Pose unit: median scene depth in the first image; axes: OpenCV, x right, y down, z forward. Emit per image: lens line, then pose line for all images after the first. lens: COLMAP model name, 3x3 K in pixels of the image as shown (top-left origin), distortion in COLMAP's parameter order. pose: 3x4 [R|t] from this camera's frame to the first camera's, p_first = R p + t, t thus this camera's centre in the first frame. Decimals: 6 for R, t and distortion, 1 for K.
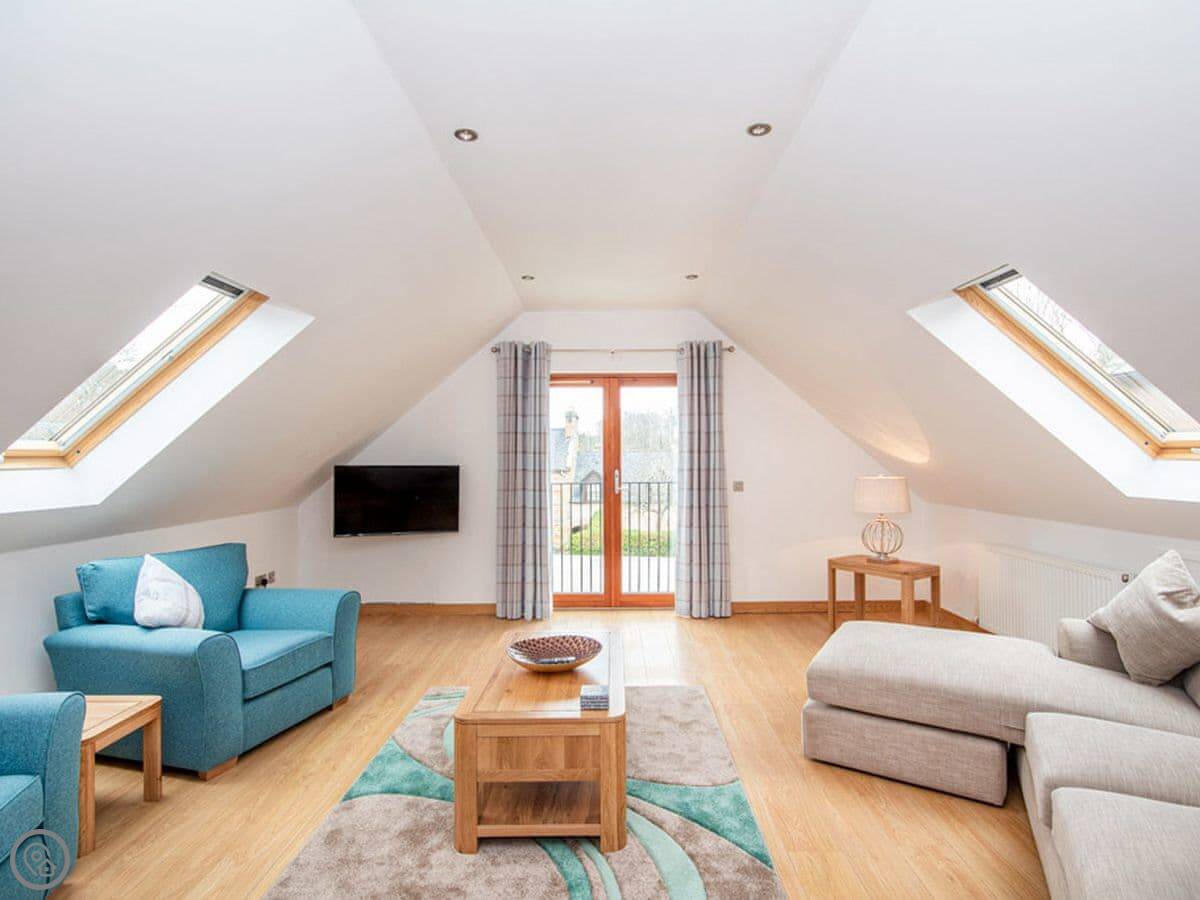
lens RADIAL K [[635.5, 0, 621.7], [0, 635.5, 448.3], [0, 0, 1]] dist [-0.001453, 0.001044]
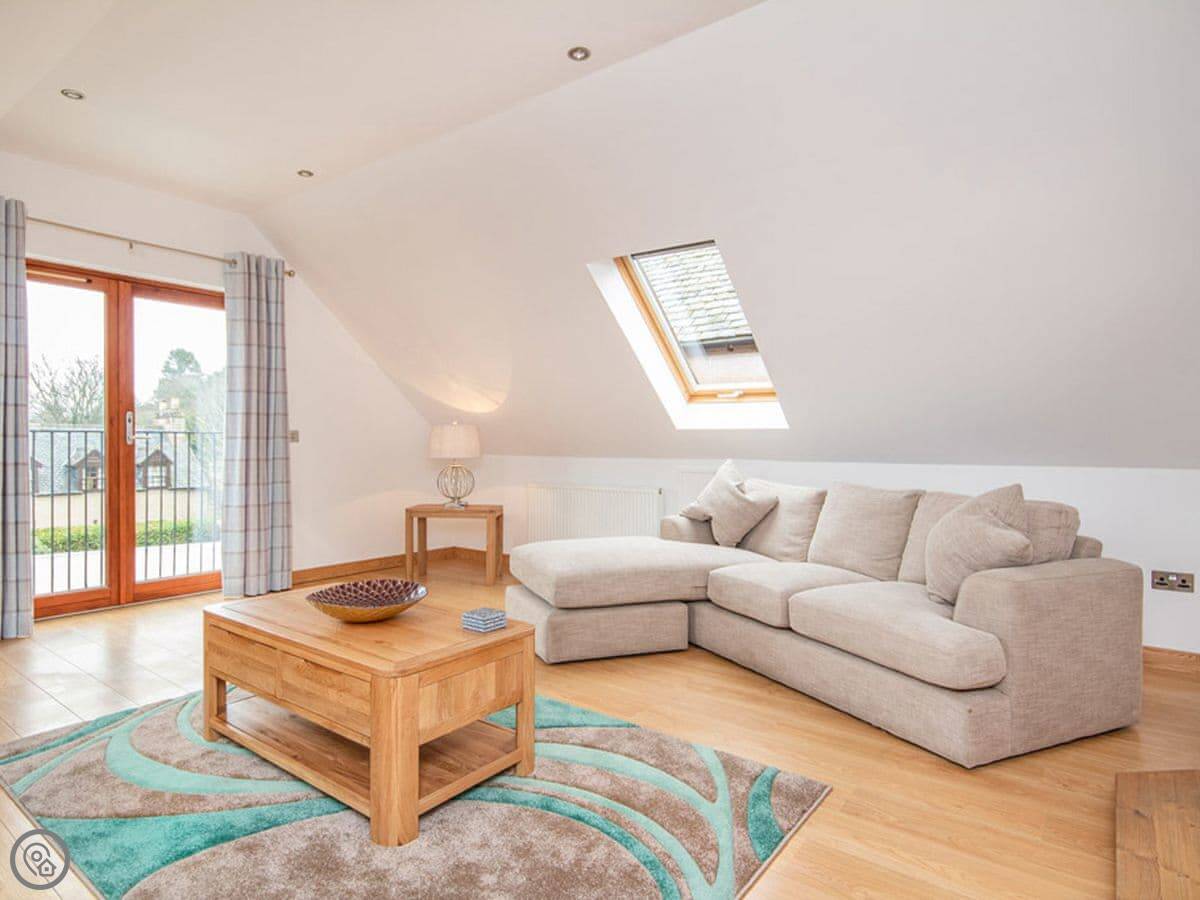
lens RADIAL K [[697.5, 0, 553.3], [0, 697.5, 448.4], [0, 0, 1]] dist [0.003693, 0.003096]
pose [[0.629680, 0.003500, 0.776847, -0.335932], [-0.016735, 0.999819, 0.009060, 0.063945], [-0.776675, -0.018705, 0.629624, 0.144549]]
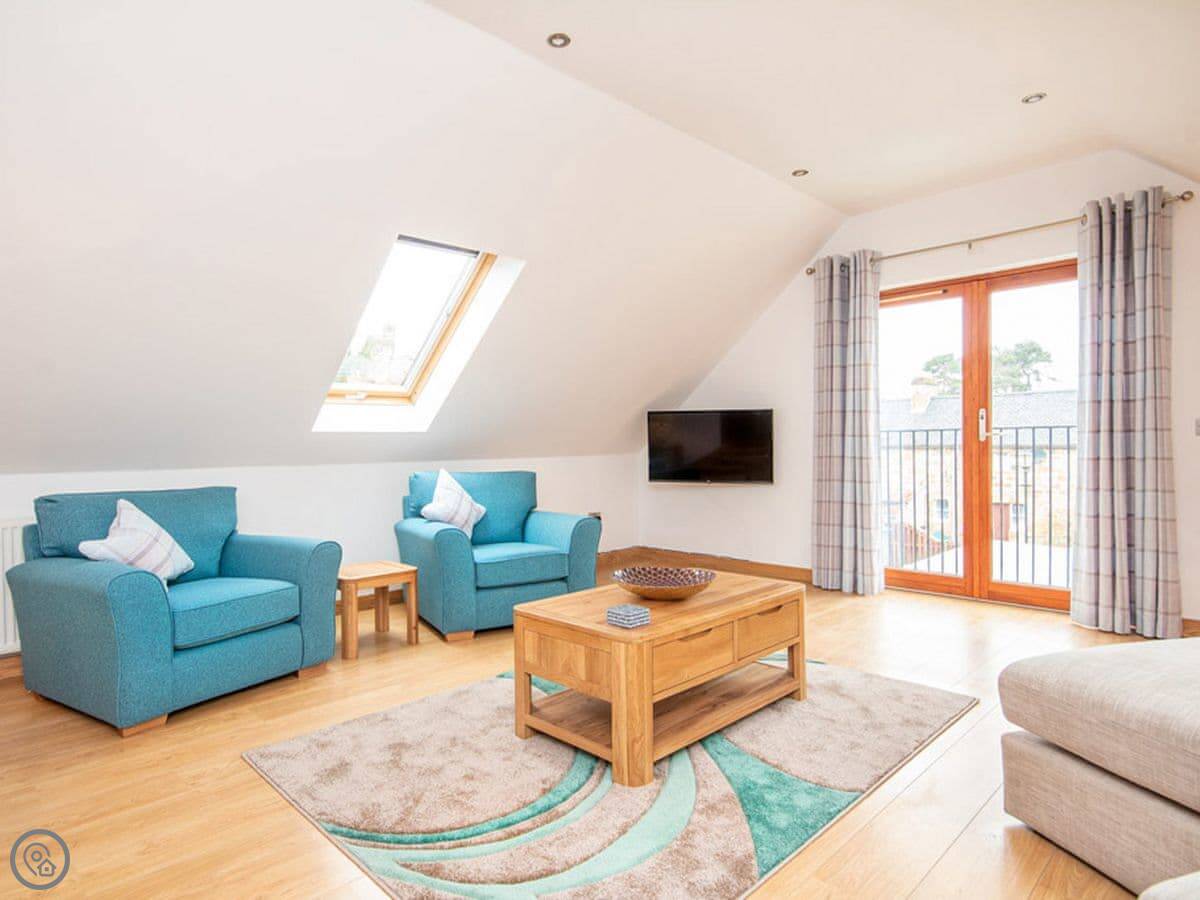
lens RADIAL K [[697.5, 0, 553.3], [0, 697.5, 448.4], [0, 0, 1]] dist [0.003693, 0.003096]
pose [[0.672933, 0.002262, -0.739700, 0.265155], [0.018359, 0.999636, 0.019759, 0.057587], [0.739475, -0.026876, 0.672647, 0.116522]]
